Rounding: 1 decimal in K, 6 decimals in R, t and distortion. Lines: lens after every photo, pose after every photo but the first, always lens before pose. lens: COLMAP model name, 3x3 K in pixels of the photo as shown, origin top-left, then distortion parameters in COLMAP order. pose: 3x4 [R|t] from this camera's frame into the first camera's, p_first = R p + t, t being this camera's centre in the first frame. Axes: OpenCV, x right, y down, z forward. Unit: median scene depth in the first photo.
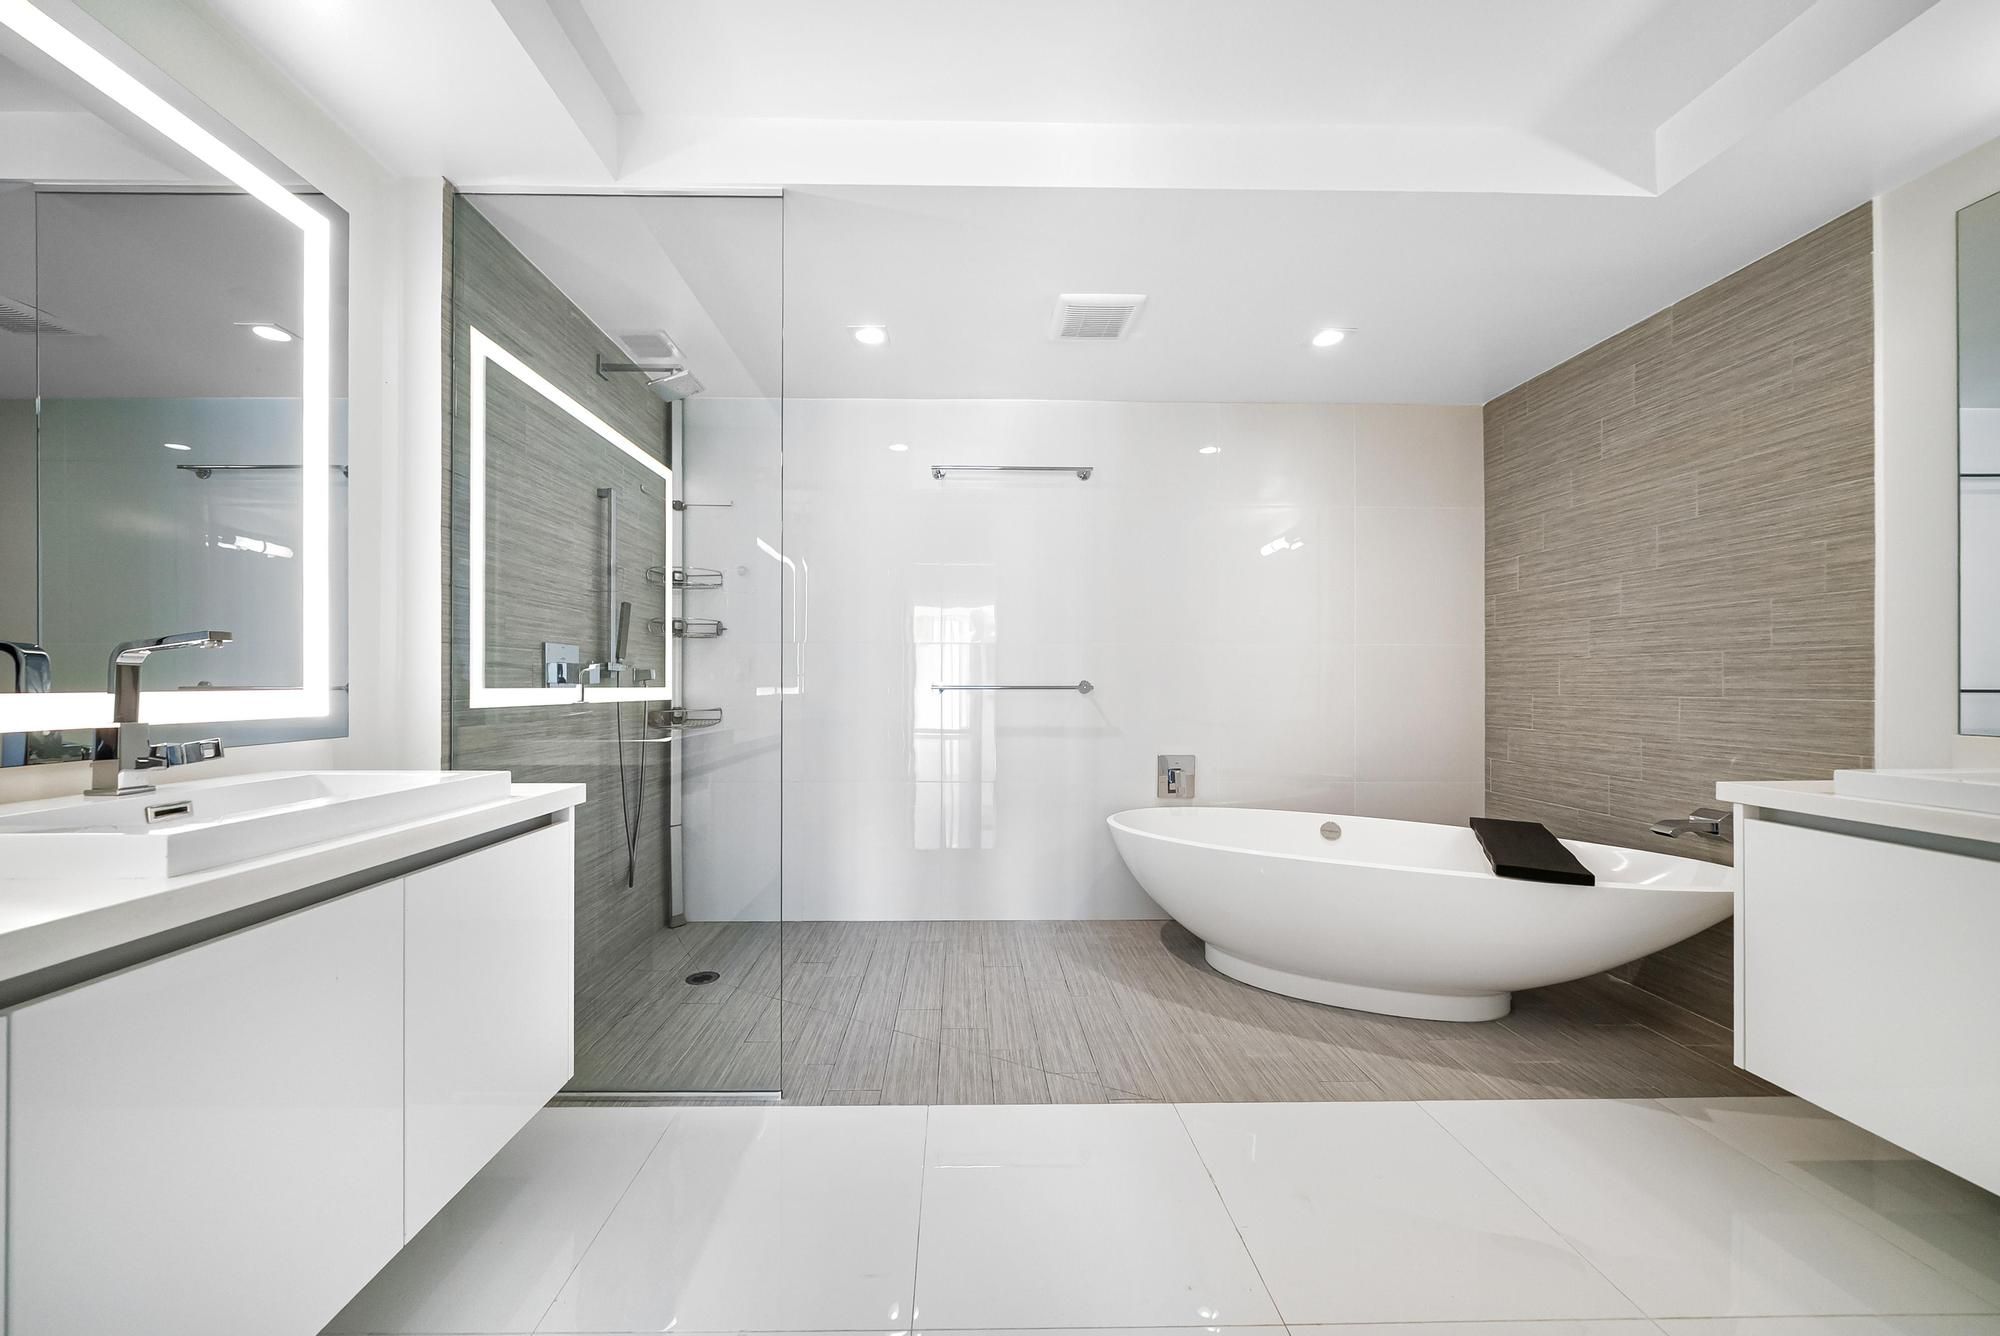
lens RADIAL K [[731.2, 0, 990.2], [0, 731.2, 680.7], [0, 0, 1]] dist [-0.008091, -0.000467]
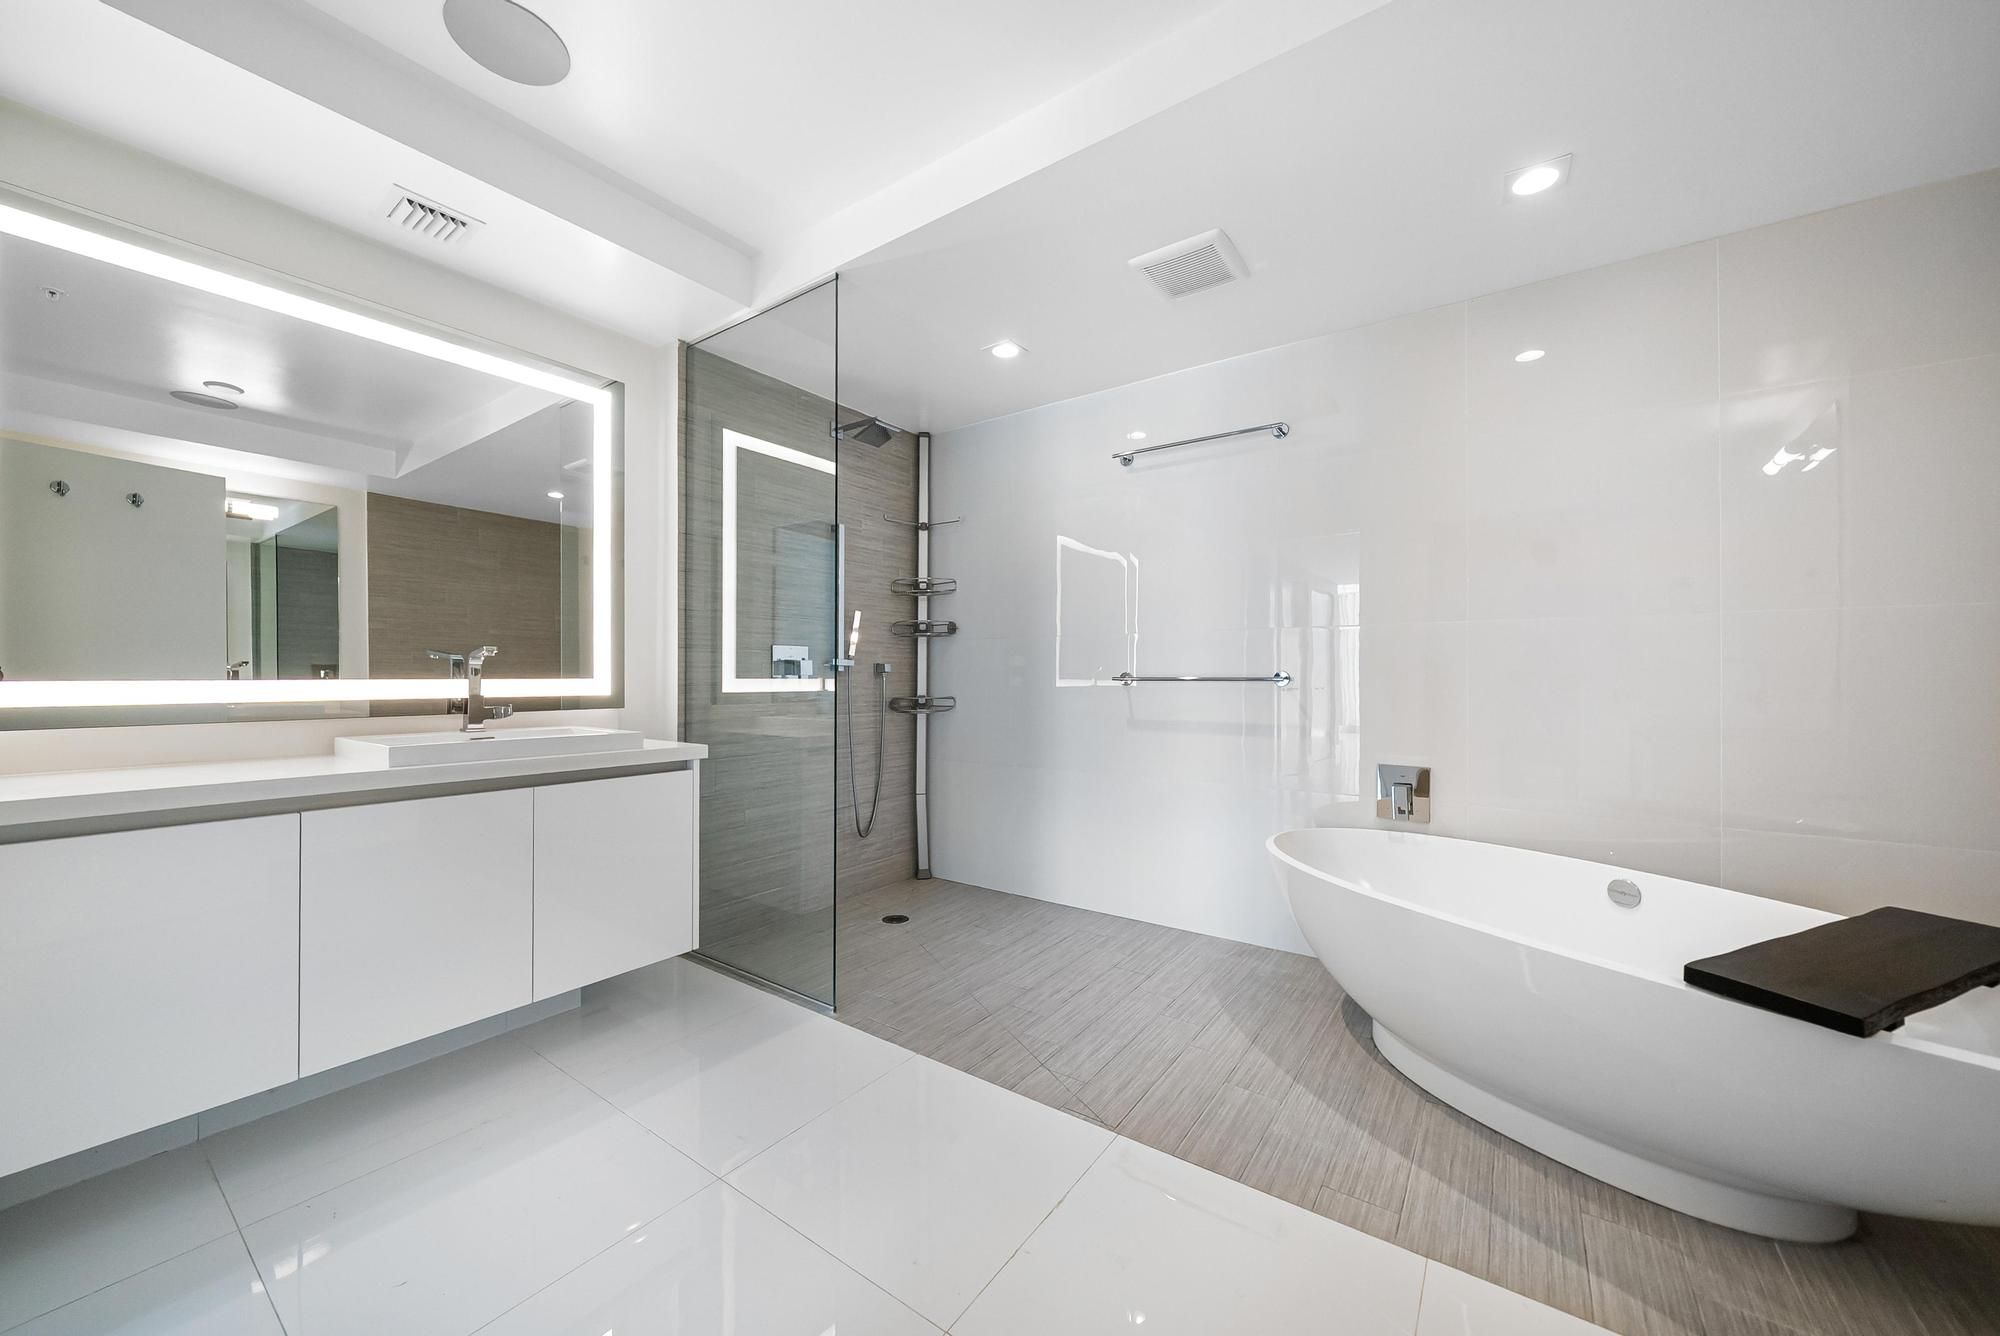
lens RADIAL K [[731.2, 0, 938.0], [0, 731.2, 672.5], [0, 0, 1]] dist [-0.008091, -0.000467]
pose [[0.787680, -0.003514, -0.616074, 0.472329], [0.002510, 0.999994, -0.002495, 0.003206], [0.616079, 0.000419, 0.787684, 0.106178]]
